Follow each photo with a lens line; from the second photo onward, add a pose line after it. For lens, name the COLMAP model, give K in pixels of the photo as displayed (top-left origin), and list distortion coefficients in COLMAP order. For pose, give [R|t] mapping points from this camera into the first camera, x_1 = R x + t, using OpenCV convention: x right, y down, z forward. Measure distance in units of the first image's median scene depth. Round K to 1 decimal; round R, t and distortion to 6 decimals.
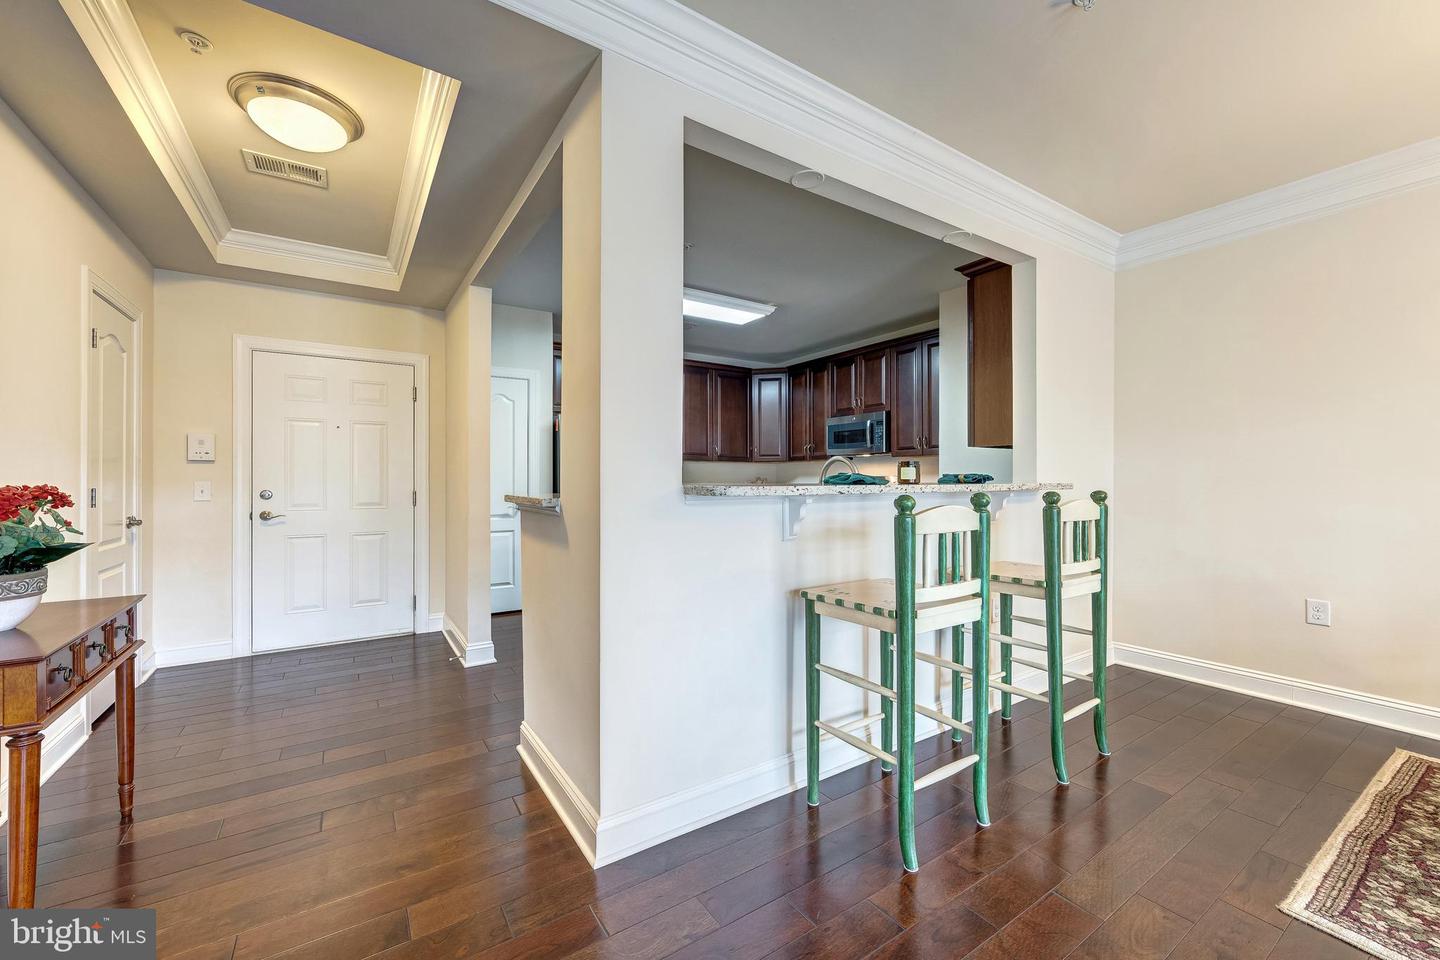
lens RADIAL K [[554.8, 0, 725.5], [0, 554.8, 481.7], [0, 0, 1]] dist [0.005689, -0.001111]
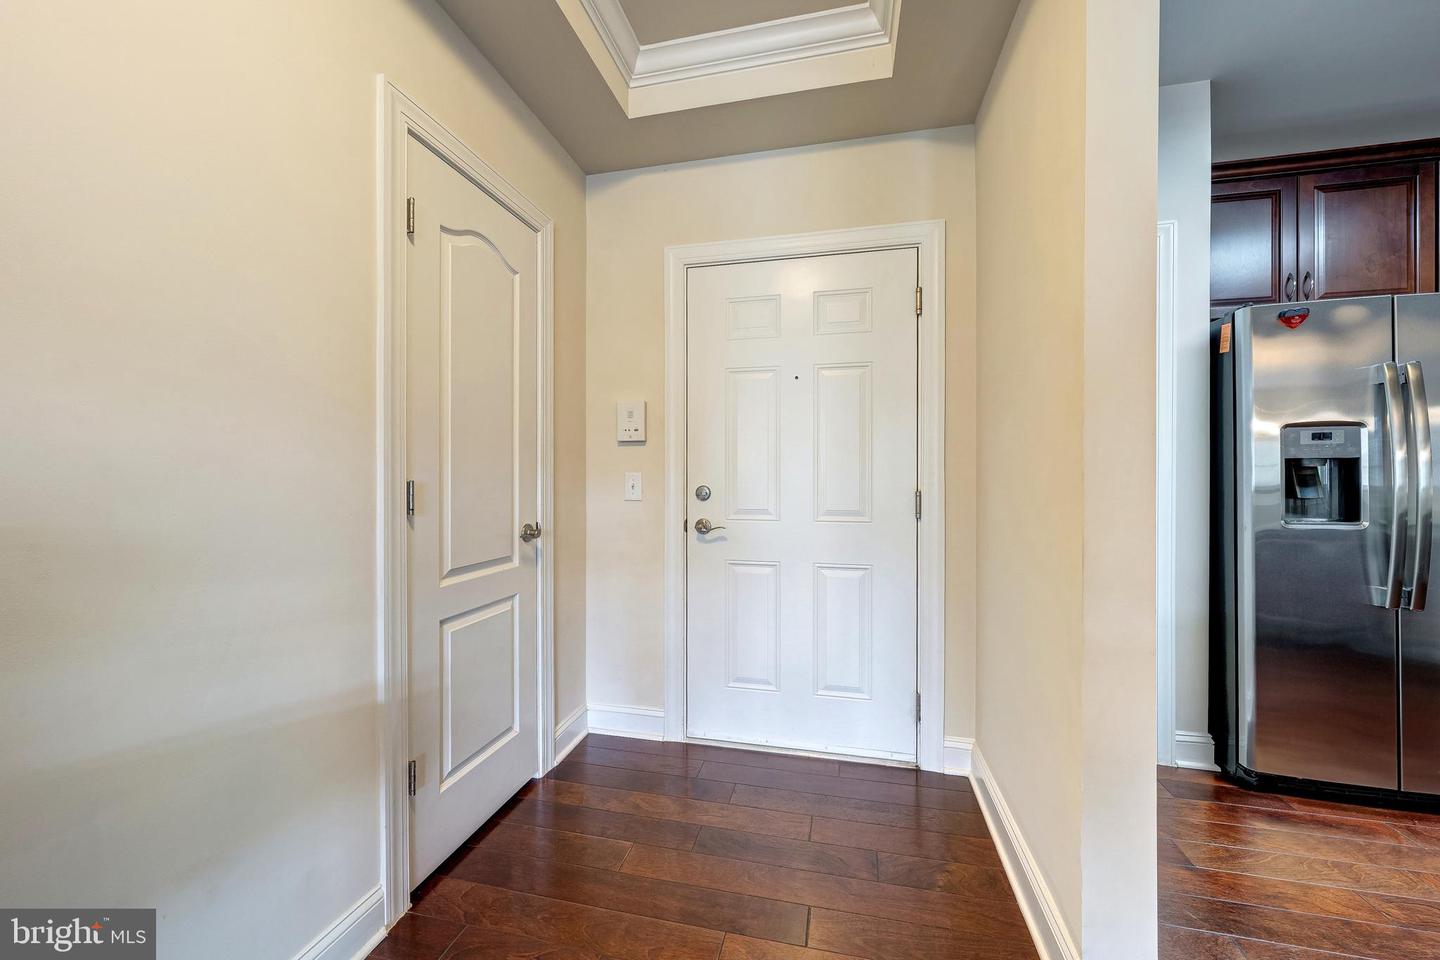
lens RADIAL K [[517.8, 0, 744.7], [0, 517.8, 473.7], [0, 0, 1]] dist [-0.002983, -0.000373]
pose [[0.687311, 0.000826, -0.726362, -0.366010], [-0.001546, 0.999999, -0.000326, 0.001475], [0.726361, 0.001347, 0.687312, 0.630396]]
